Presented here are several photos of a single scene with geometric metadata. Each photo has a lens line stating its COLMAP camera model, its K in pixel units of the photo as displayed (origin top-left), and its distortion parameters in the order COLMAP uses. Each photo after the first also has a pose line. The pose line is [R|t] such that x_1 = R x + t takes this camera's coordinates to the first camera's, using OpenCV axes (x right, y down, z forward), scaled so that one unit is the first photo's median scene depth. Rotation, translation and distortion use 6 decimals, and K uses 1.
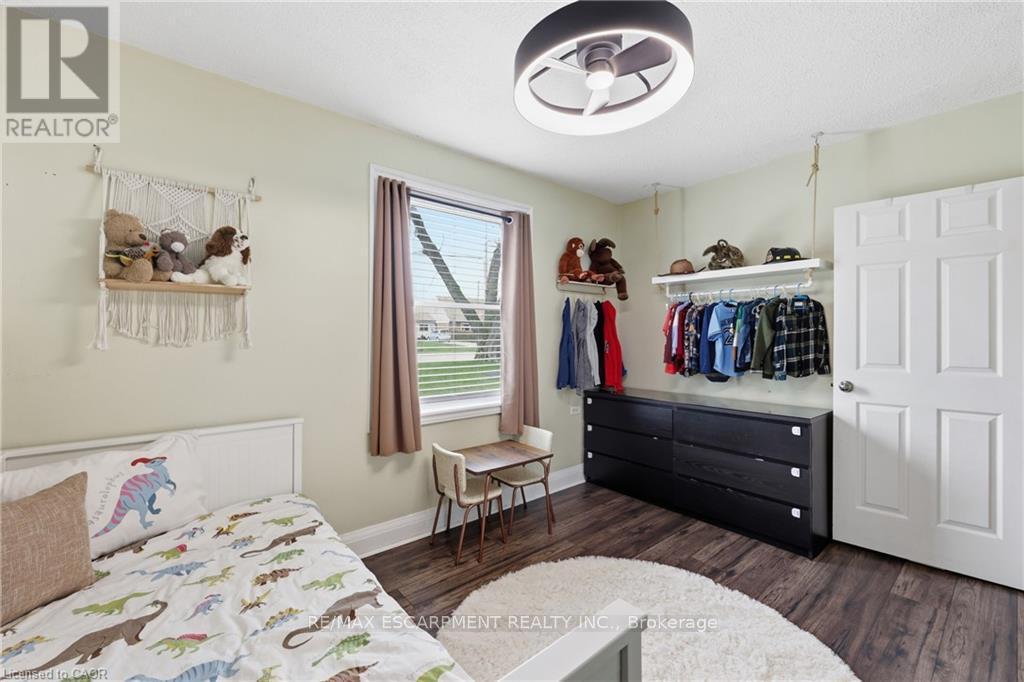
lens RADIAL K [[412.7, 0, 502.7], [0, 412.7, 336.1], [0, 0, 1]] dist [-0.000061, -0.000159]
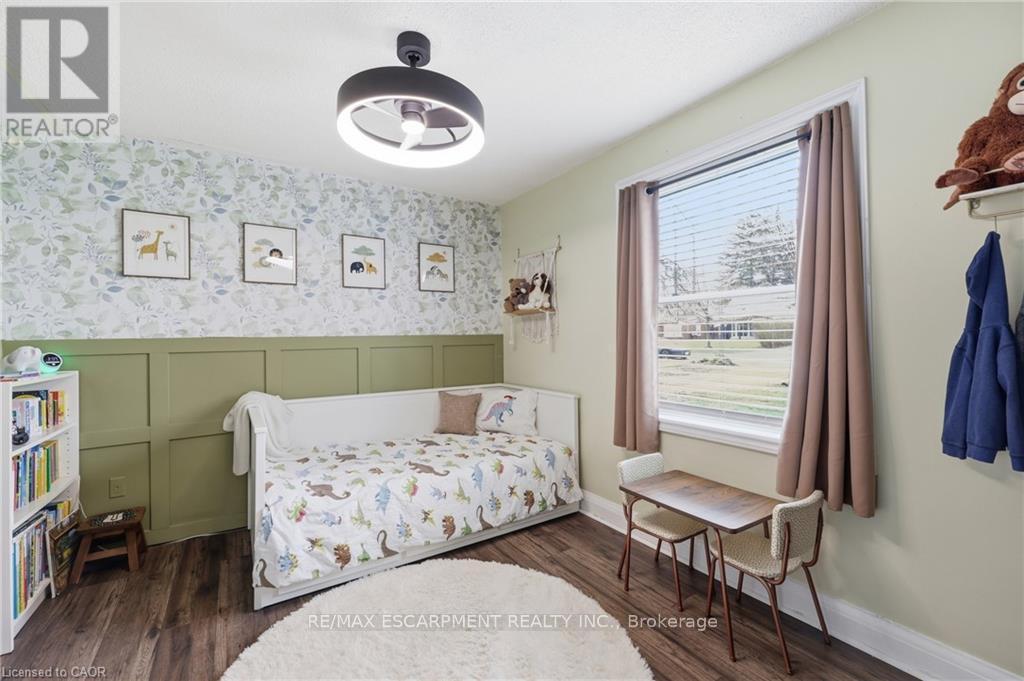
lens RADIAL K [[412.7, 0, 502.7], [0, 412.7, 335.6], [0, 0, 1]] dist [-0.000061, -0.000159]
pose [[-0.100295, -0.005673, -0.994942, 1.239290], [0.014785, 0.999865, -0.007192, 0.003717], [0.994848, -0.015432, -0.100198, 1.199569]]
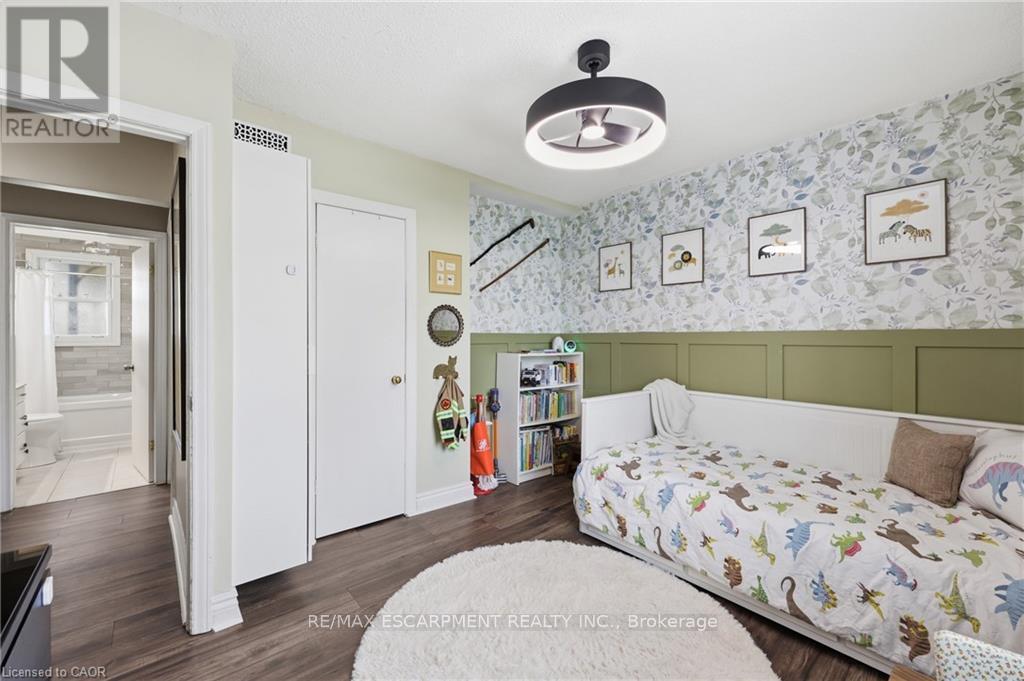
lens RADIAL K [[433.6, 0, 508.4], [0, 433.6, 331.0], [0, 0, 1]] dist [0.002198, 0.000173]
pose [[-0.999678, -0.003149, -0.025165, 0.463612], [-0.002768, 0.999881, -0.015145, 0.010936], [0.025209, -0.015070, -0.999569, 2.063099]]
